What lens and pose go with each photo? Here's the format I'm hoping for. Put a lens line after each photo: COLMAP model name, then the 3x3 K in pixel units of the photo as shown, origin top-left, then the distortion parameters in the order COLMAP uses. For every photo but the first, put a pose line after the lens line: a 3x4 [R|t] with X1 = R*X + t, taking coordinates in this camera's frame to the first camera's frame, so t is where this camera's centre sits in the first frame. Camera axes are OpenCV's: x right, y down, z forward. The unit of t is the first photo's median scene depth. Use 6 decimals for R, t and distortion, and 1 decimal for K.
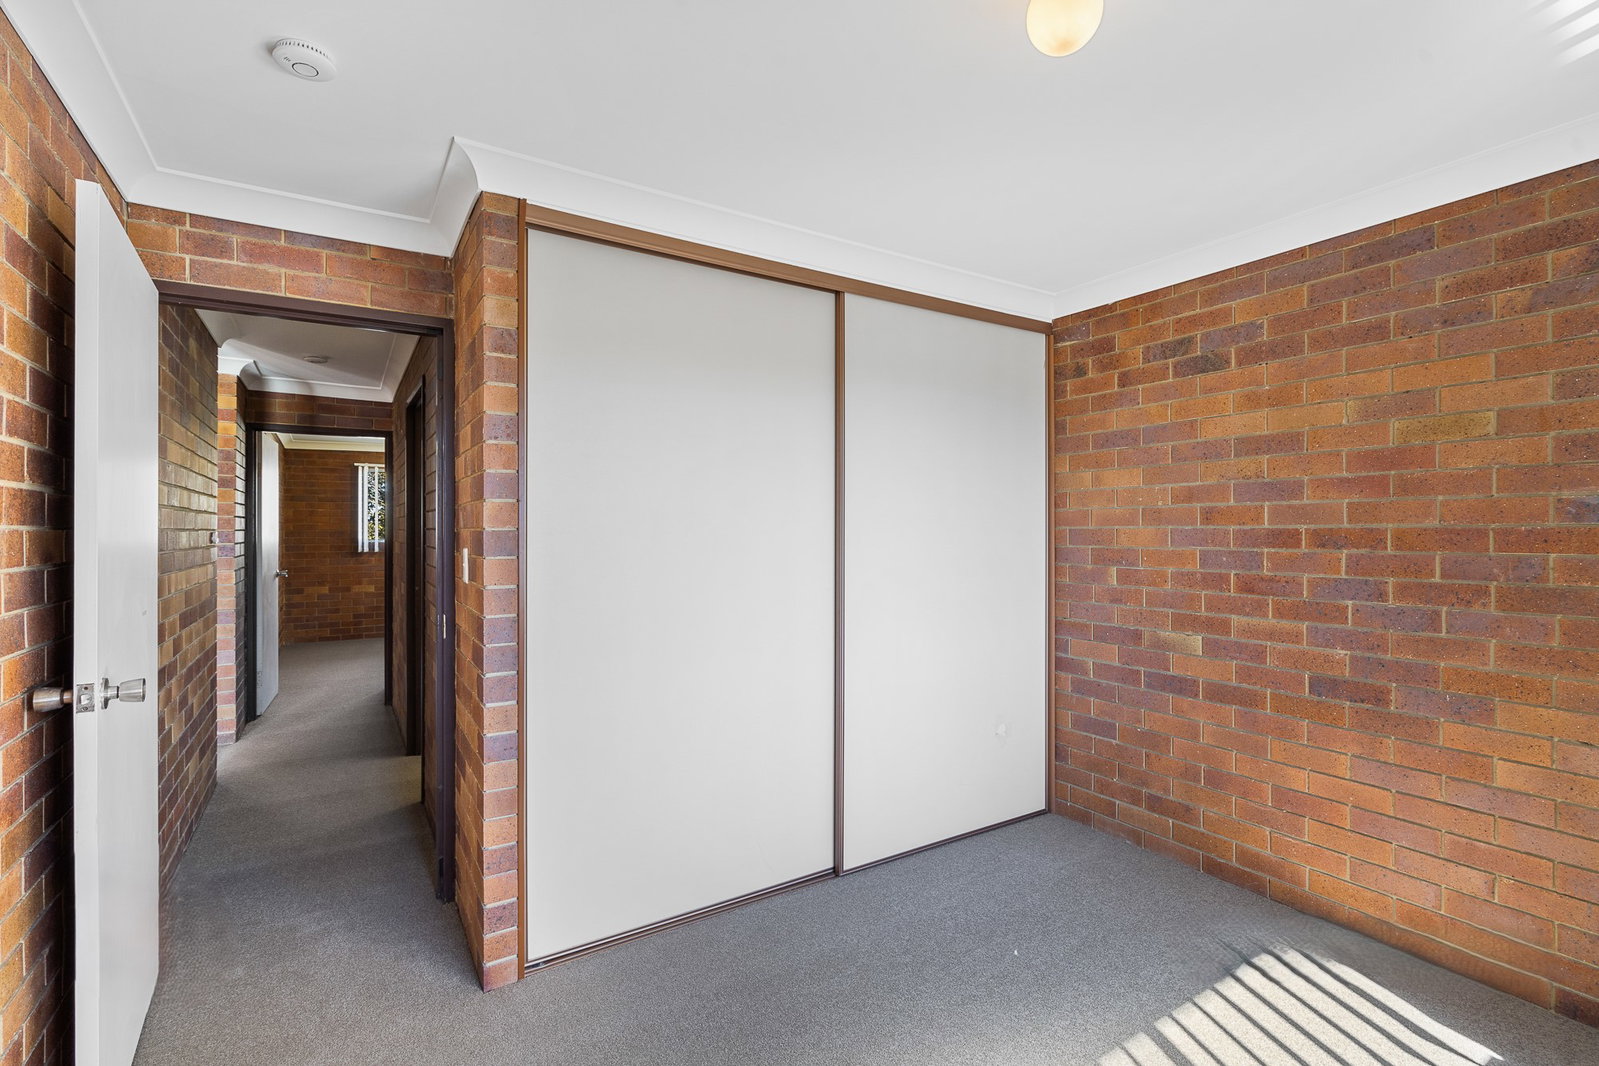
lens RADIAL K [[729.6, 0, 797.2], [0, 729.6, 531.8], [0, 0, 1]] dist [-0.002580, 0.001599]
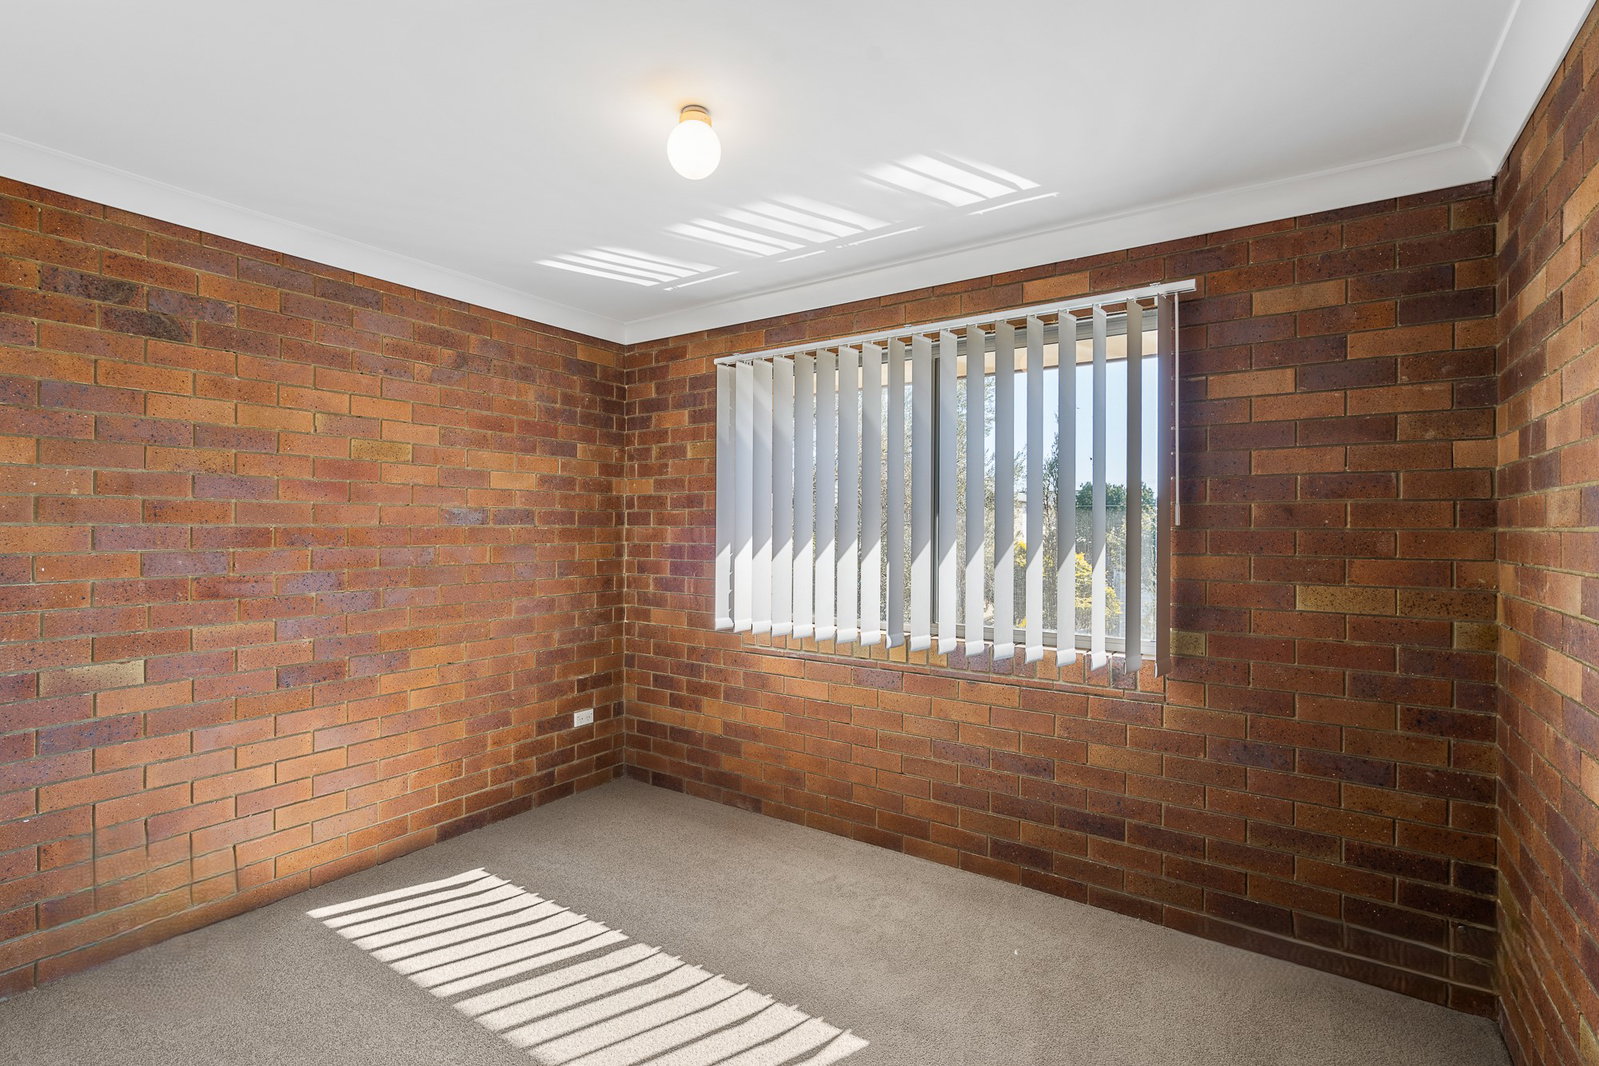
lens RADIAL K [[729.6, 0, 790.0], [0, 729.6, 527.4], [0, 0, 1]] dist [-0.002580, 0.001599]
pose [[-0.395710, -0.000541, 0.918375, -0.505089], [-0.001466, 0.999999, -0.000042, -0.005131], [-0.918374, -0.001363, -0.395710, 0.707706]]
